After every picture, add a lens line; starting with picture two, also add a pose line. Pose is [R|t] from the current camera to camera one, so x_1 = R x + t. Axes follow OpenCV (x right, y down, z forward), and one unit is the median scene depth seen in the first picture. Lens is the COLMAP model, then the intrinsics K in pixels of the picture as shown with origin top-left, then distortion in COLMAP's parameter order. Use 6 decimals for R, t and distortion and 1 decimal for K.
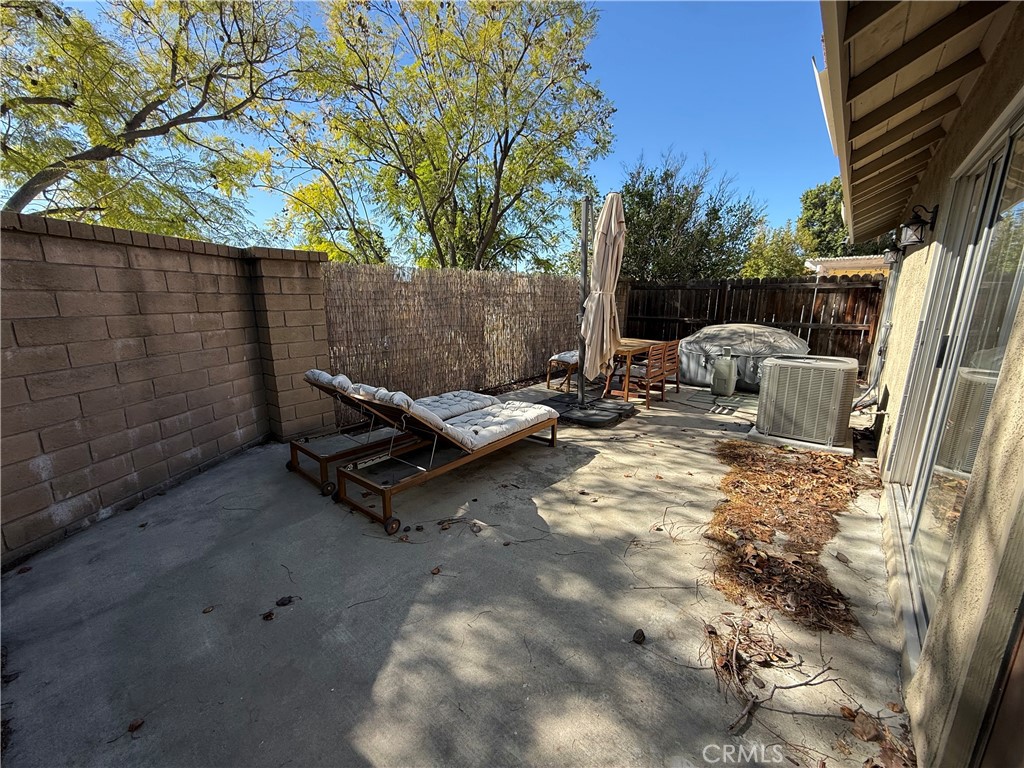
lens RADIAL K [[405.7, 0, 512.0], [0, 405.7, 384.0], [0, 0, 1]] dist [-0.001260, 0.000106]
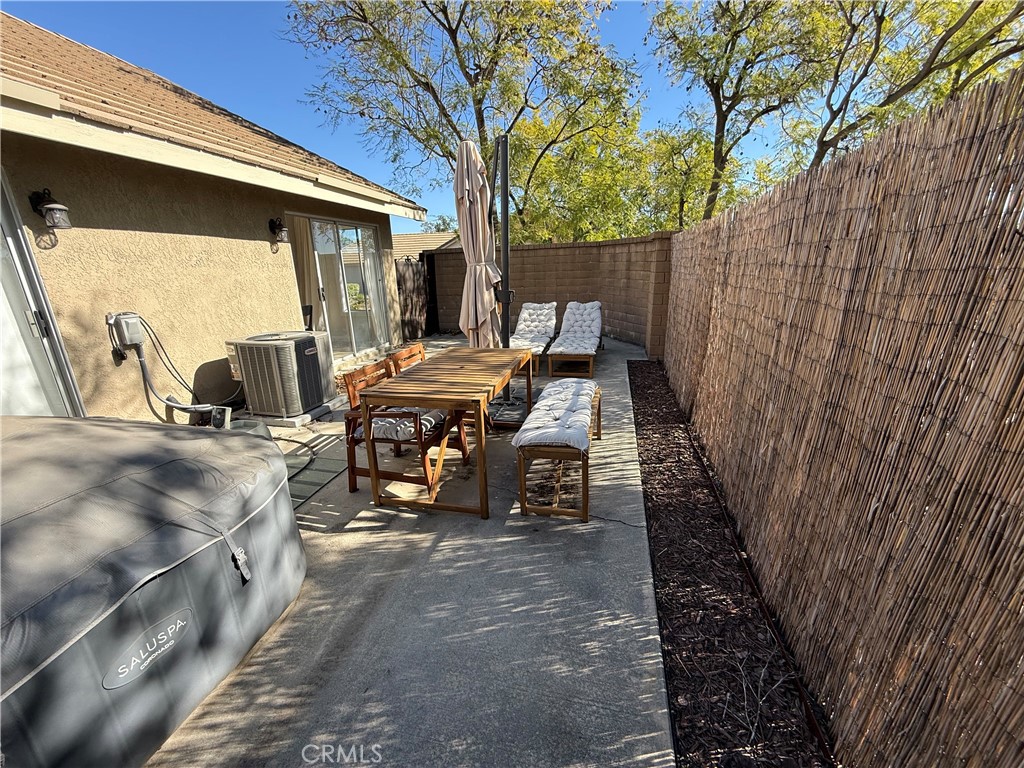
lens RADIAL K [[405.7, 0, 512.0], [0, 405.7, 384.0], [0, 0, 1]] dist [-0.001260, 0.000106]
pose [[-0.887672, 0.127033, -0.442607, 0.943650], [-0.111211, 0.873597, 0.473772, -0.657889], [0.446845, 0.469777, -0.761340, 2.881127]]
